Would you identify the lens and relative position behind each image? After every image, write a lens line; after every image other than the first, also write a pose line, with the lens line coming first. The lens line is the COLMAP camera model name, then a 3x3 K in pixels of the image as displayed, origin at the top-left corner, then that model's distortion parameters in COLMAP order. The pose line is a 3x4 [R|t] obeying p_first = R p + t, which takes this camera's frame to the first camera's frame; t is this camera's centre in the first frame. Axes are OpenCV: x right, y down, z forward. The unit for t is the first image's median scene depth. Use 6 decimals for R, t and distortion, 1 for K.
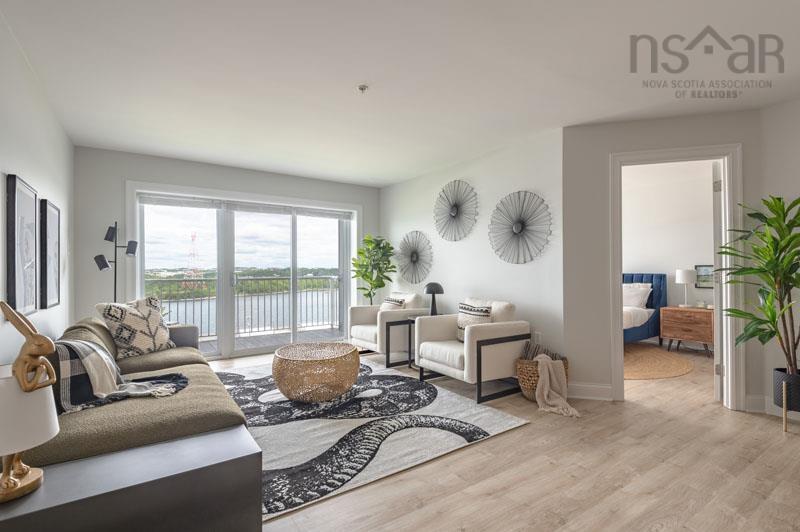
lens RADIAL K [[379.0, 0, 400.9], [0, 379.0, 265.6], [0, 0, 1]] dist [0.022764, -0.002271]
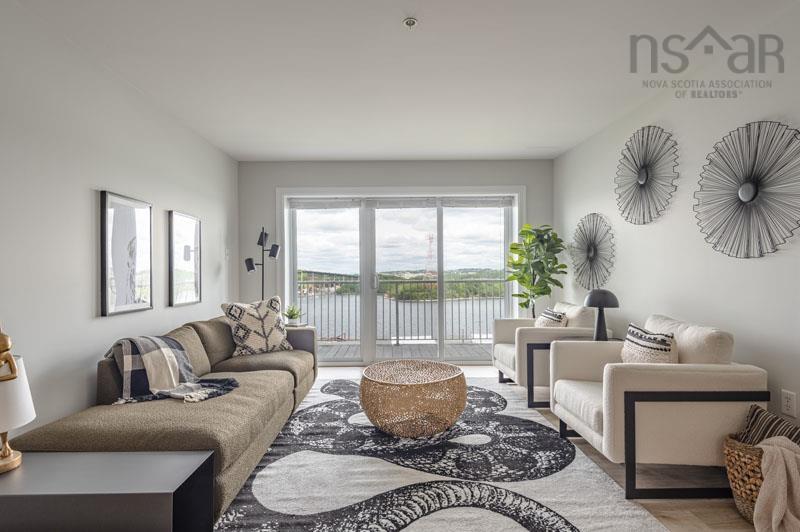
lens RADIAL K [[425.1, 0, 397.3], [0, 425.1, 270.9], [0, 0, 1]] dist [0.018442, -0.008992]
pose [[0.830061, -0.004340, -0.557656, 0.250738], [0.010235, 0.999920, 0.007453, 0.003599], [0.557579, -0.011894, 0.830039, 0.234036]]
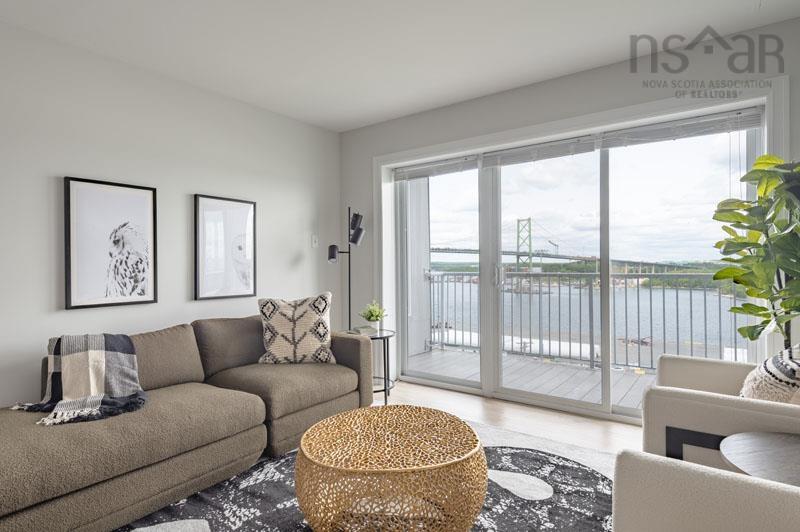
lens RADIAL K [[450.2, 0, 394.9], [0, 450.2, 264.0], [0, 0, 1]] dist [0.017896, -0.001118]
pose [[0.319691, 0.001220, -0.947521, 0.291747], [0.018199, 0.999807, 0.007427, 0.012698], [0.947347, -0.019618, 0.319607, 0.821006]]
